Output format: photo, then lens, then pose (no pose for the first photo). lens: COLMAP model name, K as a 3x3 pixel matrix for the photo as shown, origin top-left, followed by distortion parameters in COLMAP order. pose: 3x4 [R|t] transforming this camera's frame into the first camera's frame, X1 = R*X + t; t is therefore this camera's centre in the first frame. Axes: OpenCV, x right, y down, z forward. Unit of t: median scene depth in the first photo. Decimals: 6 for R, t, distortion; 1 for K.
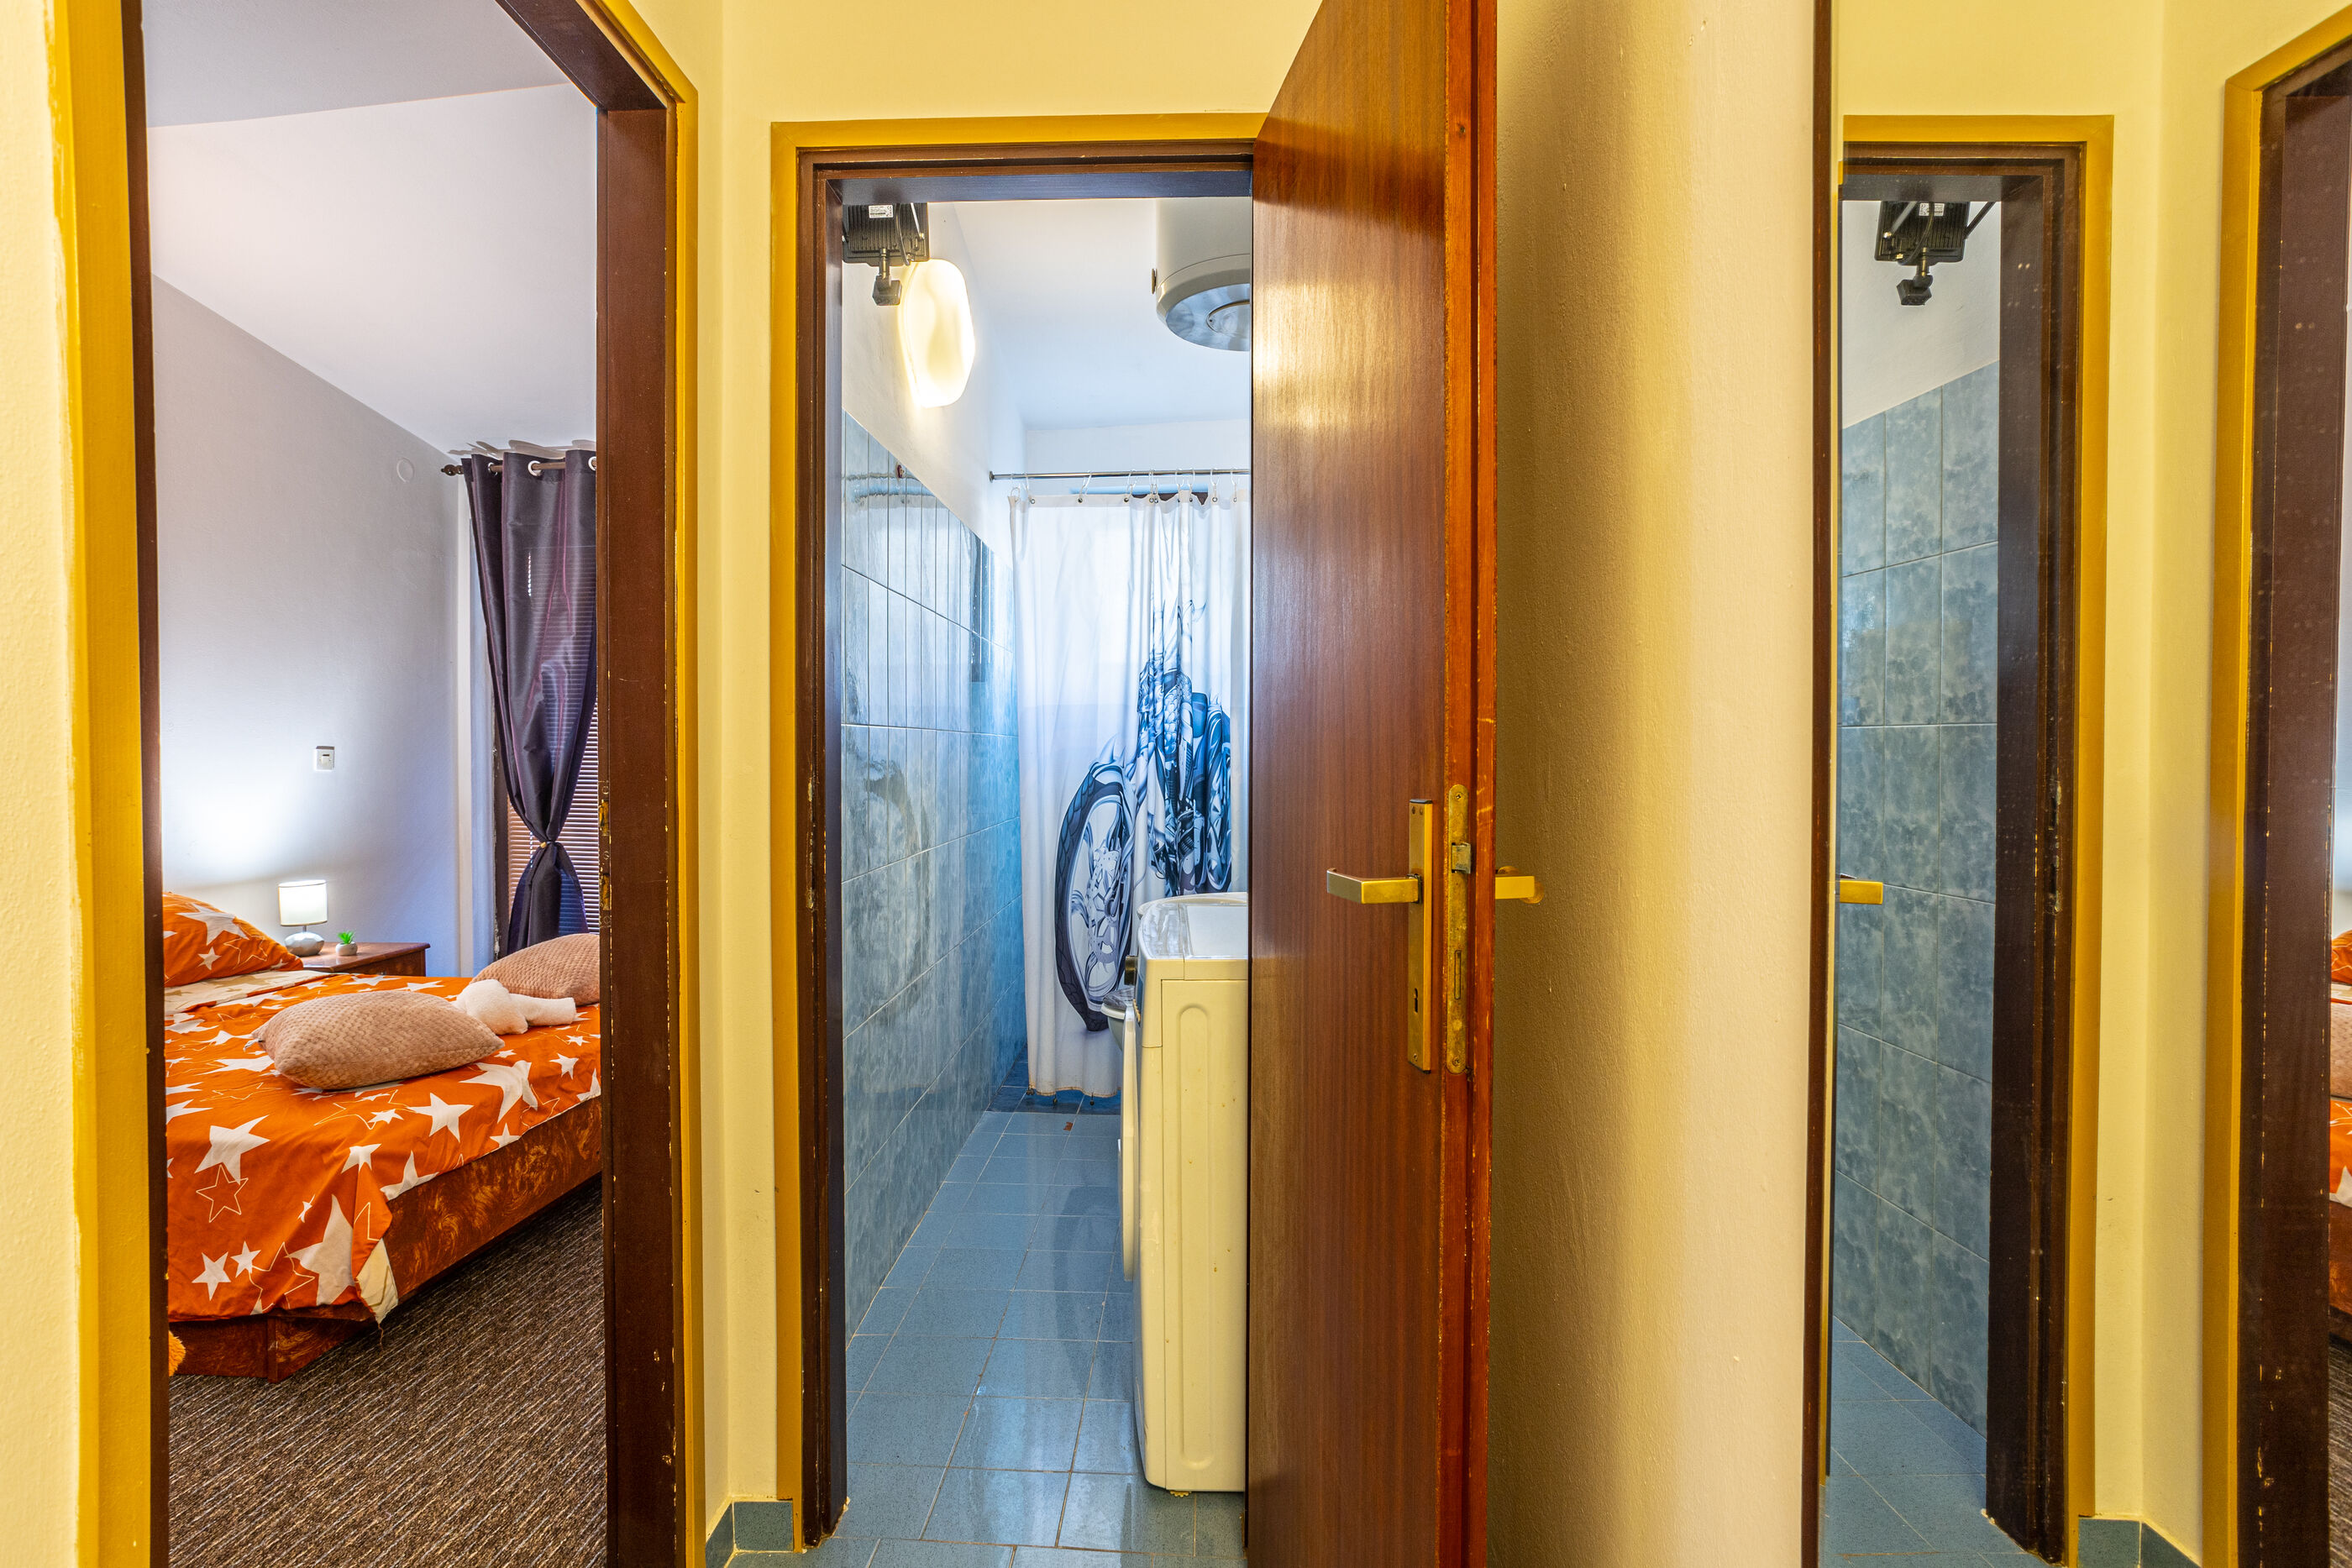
lens RADIAL K [[1147.5, 0, 1159.7], [0, 1147.5, 763.2], [0, 0, 1]] dist [-0.044983, 0.028319]
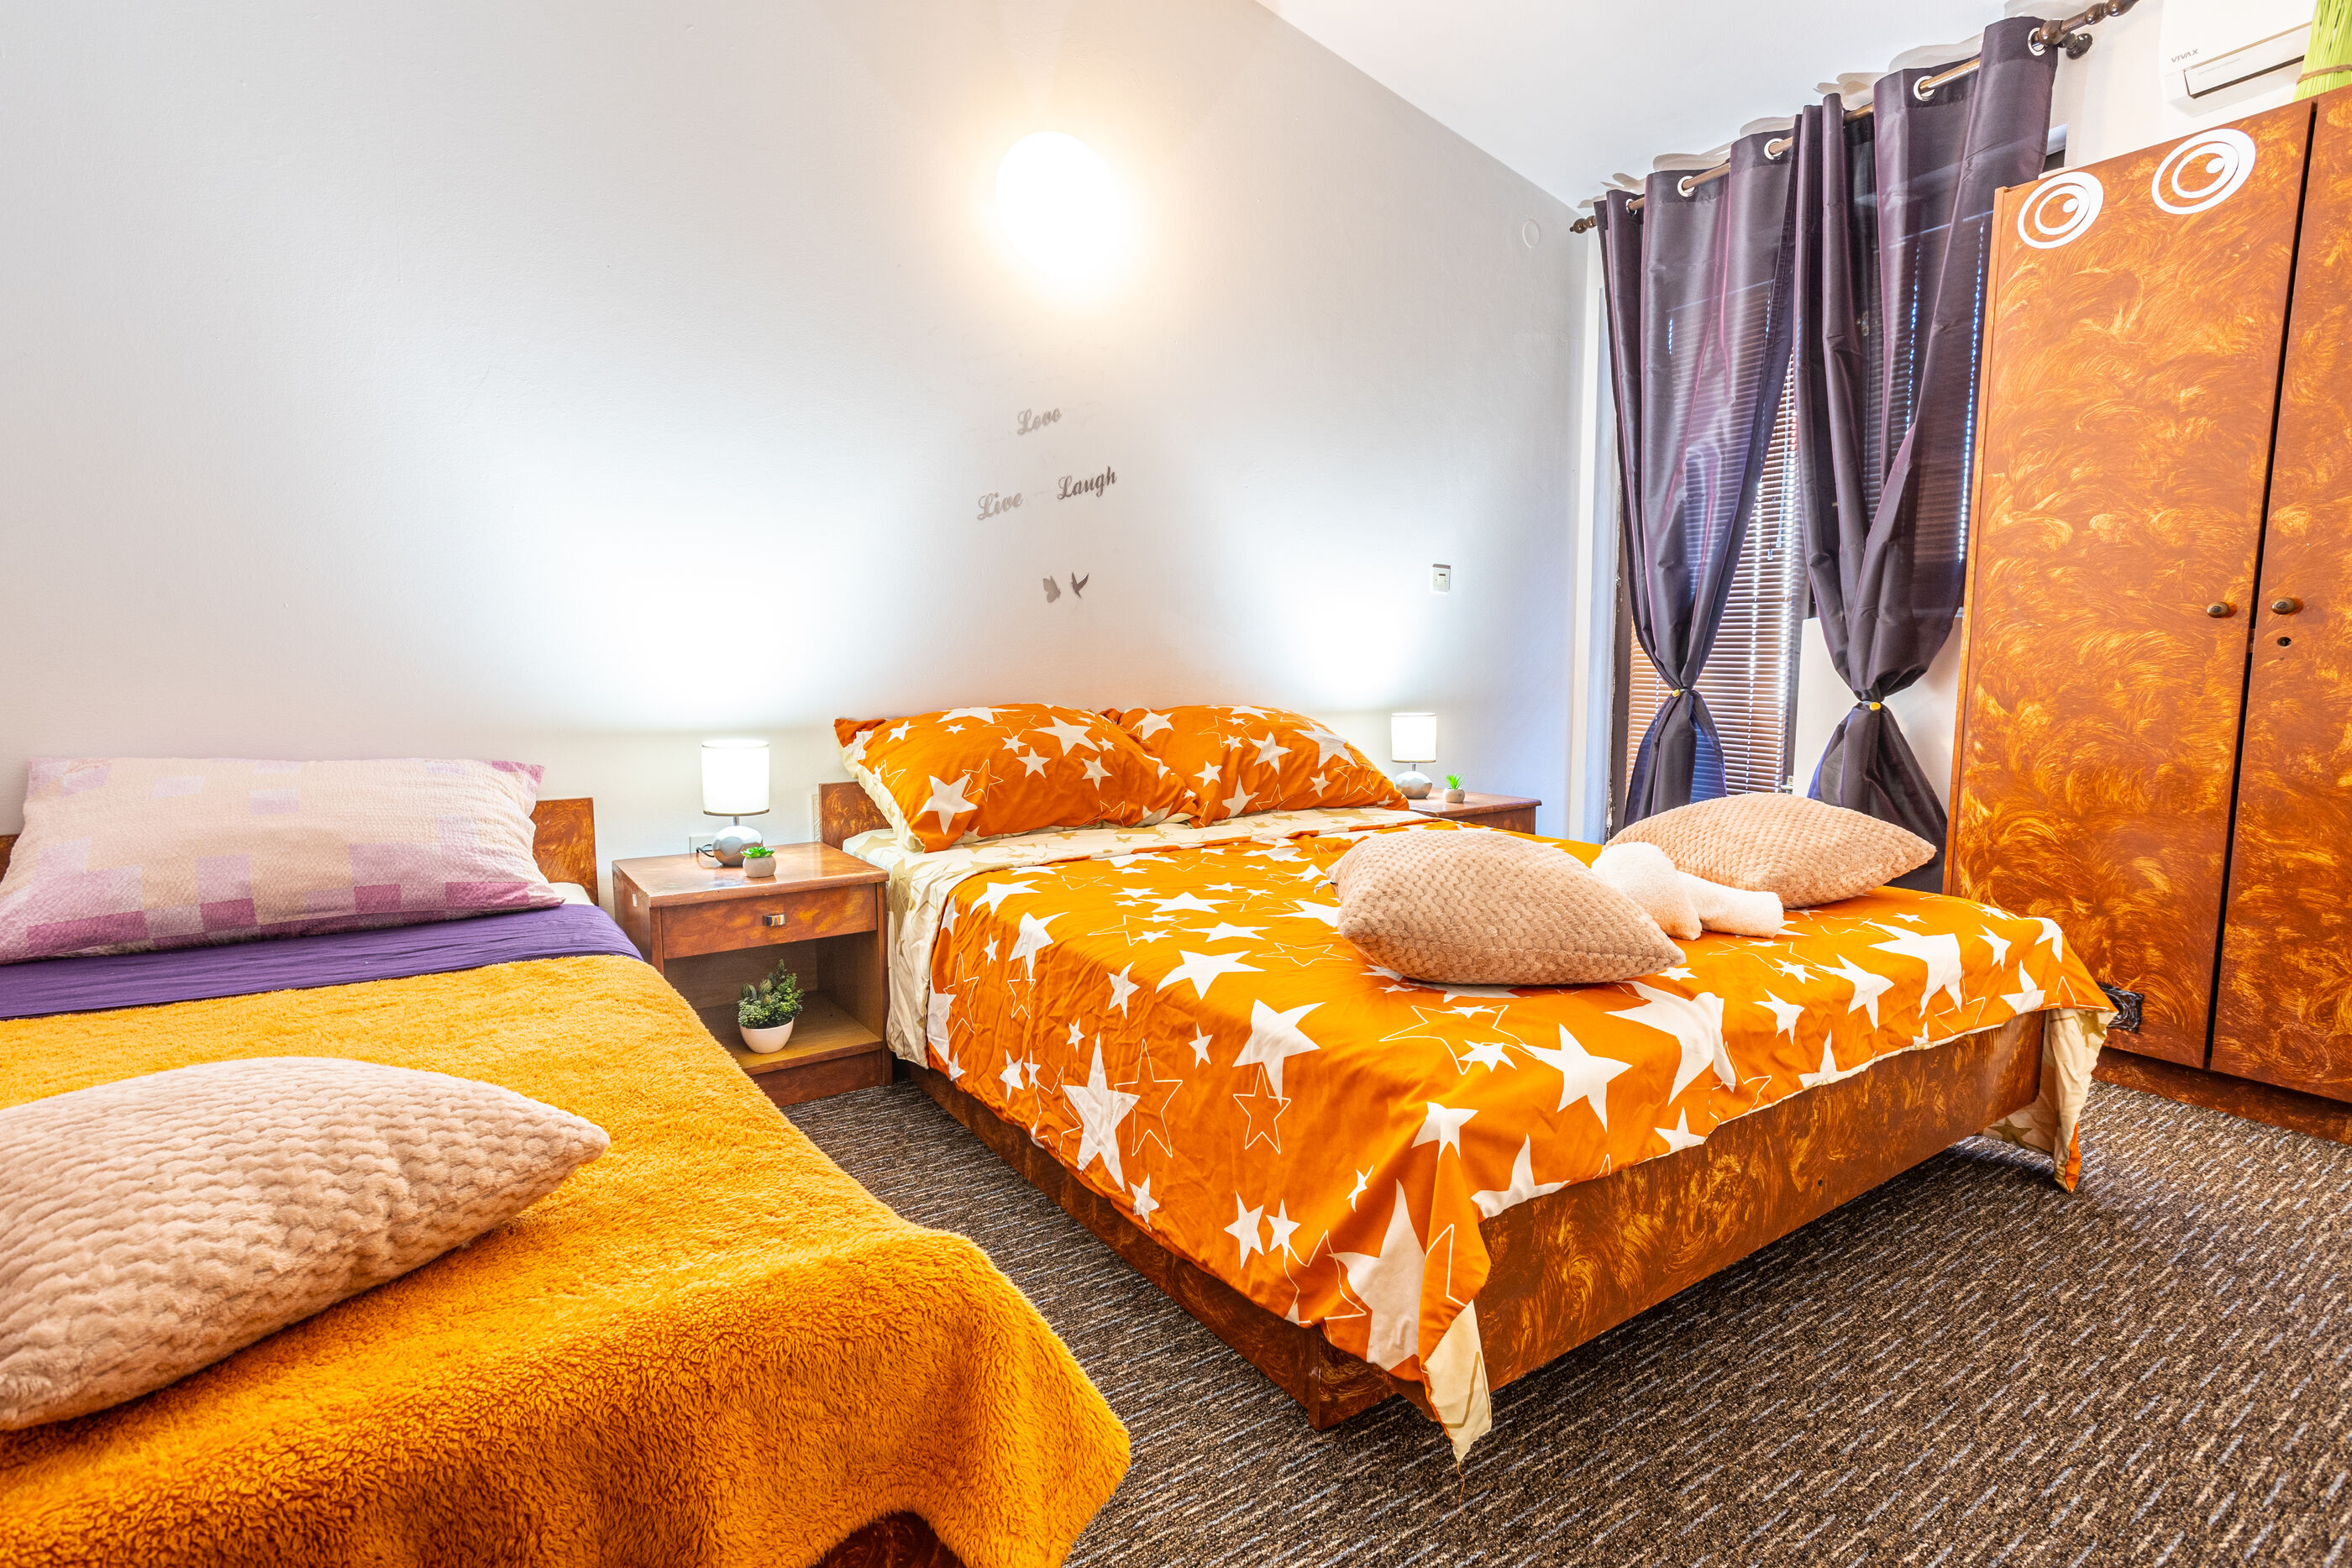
lens RADIAL K [[1147.5, 0, 1159.7], [0, 1147.5, 763.2], [0, 0, 1]] dist [-0.044983, 0.028319]
pose [[0.632719, 0.073796, -0.770857, -0.338833], [-0.010804, 0.996193, 0.086500, 0.116260], [0.774306, -0.046402, 0.631108, 0.489012]]
